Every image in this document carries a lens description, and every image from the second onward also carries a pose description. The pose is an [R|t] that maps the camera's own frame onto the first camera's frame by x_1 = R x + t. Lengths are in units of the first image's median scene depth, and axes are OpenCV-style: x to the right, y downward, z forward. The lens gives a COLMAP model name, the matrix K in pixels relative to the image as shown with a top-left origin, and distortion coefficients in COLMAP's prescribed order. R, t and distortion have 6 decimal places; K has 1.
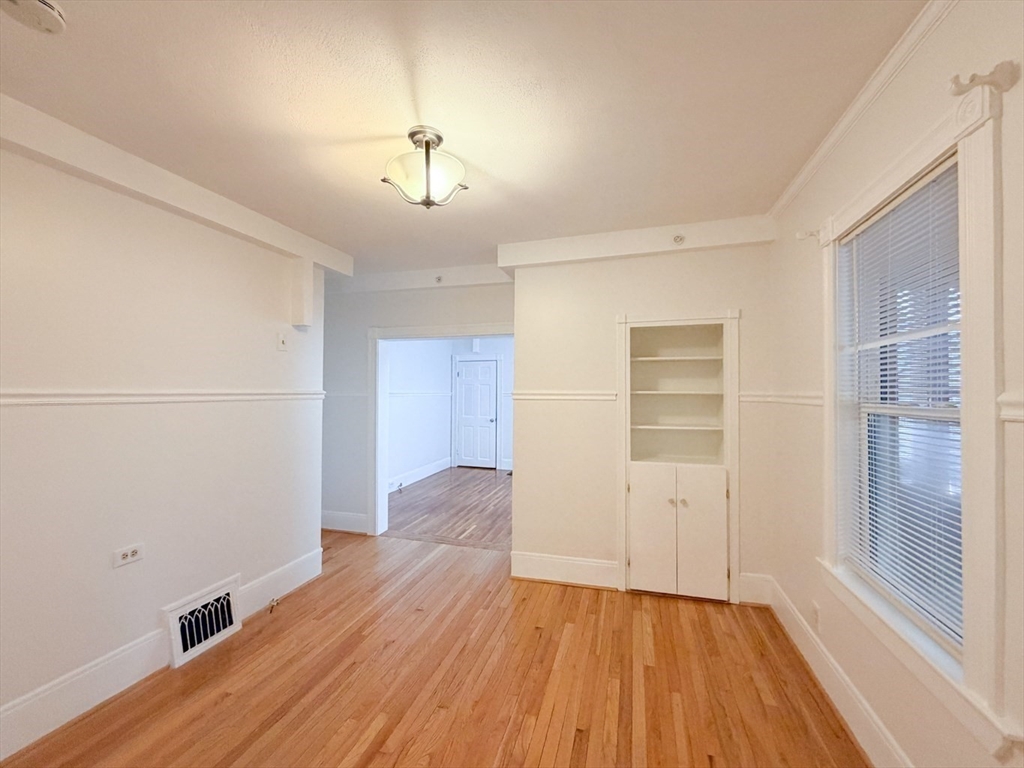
lens RADIAL K [[413.2, 0, 512.0], [0, 413.2, 384.0], [0, 0, 1]] dist [-0.000277, -0.000015]
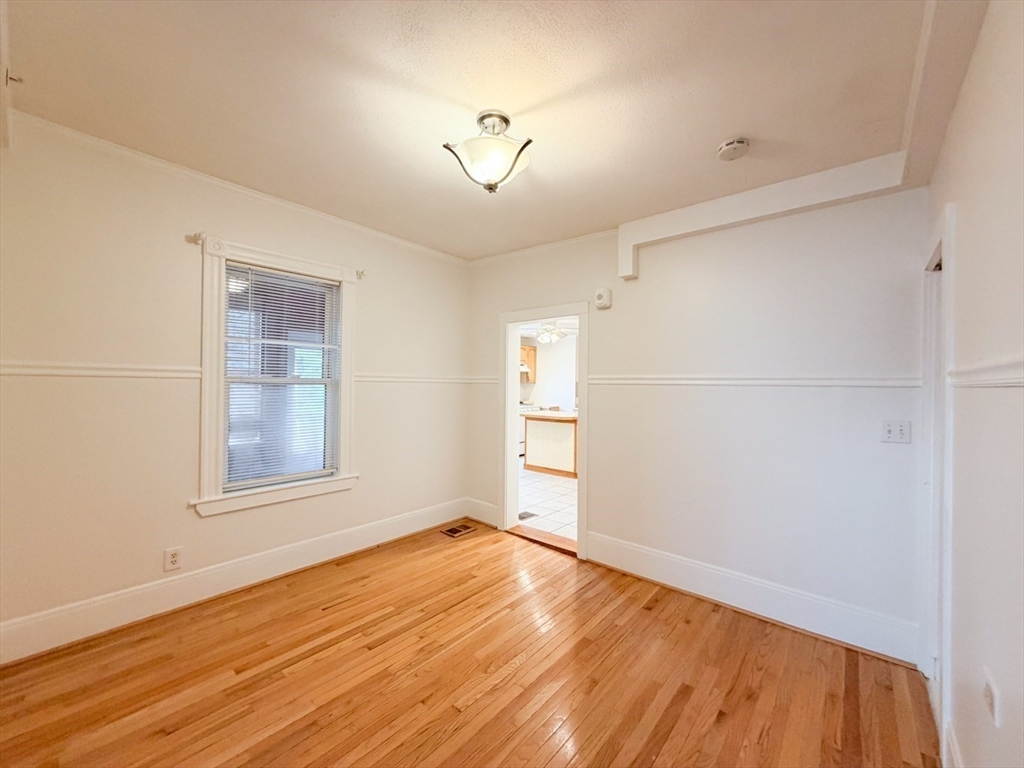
lens RADIAL K [[408.8, 0, 509.2], [0, 408.8, 383.6], [0, 0, 1]] dist [-0.000360, -0.000034]
pose [[-0.909592, -0.010866, 0.415360, -0.610785], [-0.020887, 0.999590, -0.019590, 0.073442], [-0.414977, -0.026495, -0.909446, 1.709768]]
